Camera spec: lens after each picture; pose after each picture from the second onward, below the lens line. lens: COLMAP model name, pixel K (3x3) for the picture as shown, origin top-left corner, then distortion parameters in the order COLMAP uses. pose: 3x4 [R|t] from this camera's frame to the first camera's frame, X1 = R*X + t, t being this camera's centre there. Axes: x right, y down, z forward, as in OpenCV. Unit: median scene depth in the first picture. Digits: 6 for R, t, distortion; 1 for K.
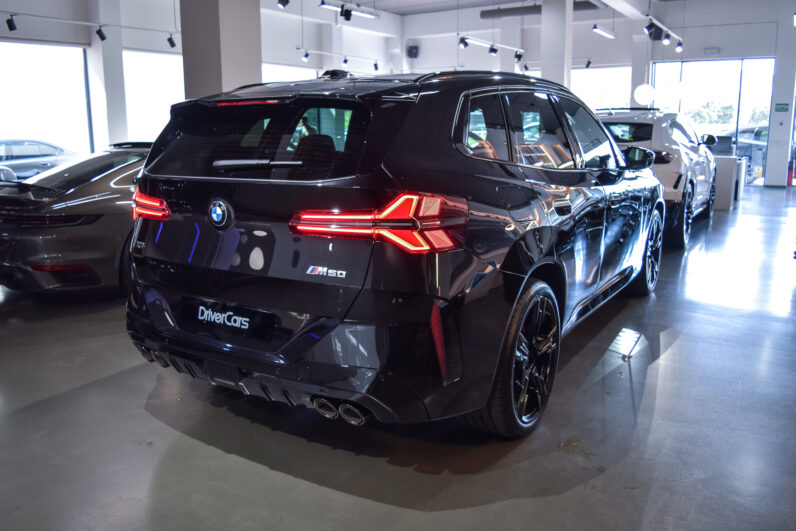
lens RADIAL K [[604.3, 0, 398.0], [0, 604.3, 265.5], [0, 0, 1]] dist [-0.003235, 0.001509]
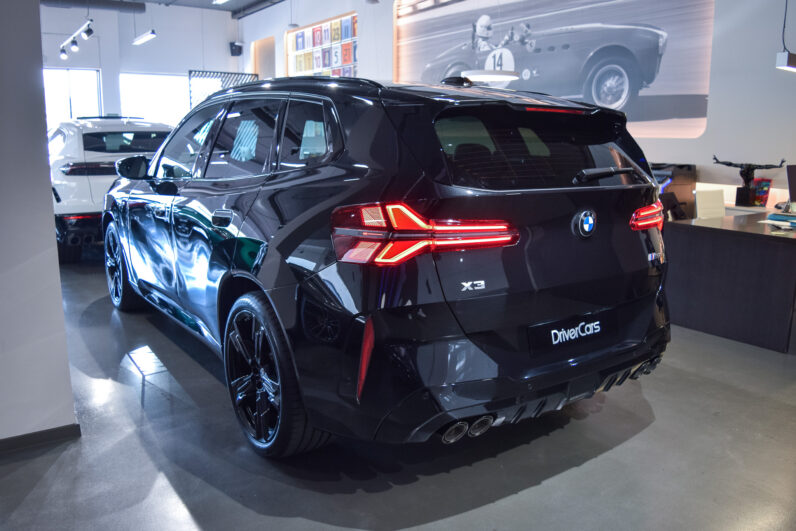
lens RADIAL K [[624.9, 0, 398.0], [0, 624.9, 265.5], [0, 0, 1]] dist [-0.083283, 0.013740]
pose [[0.394936, -0.168828, 0.903063, -1.223873], [0.186977, 0.977168, 0.100911, -0.162793], [-0.899481, 0.128998, 0.417485, 0.792107]]
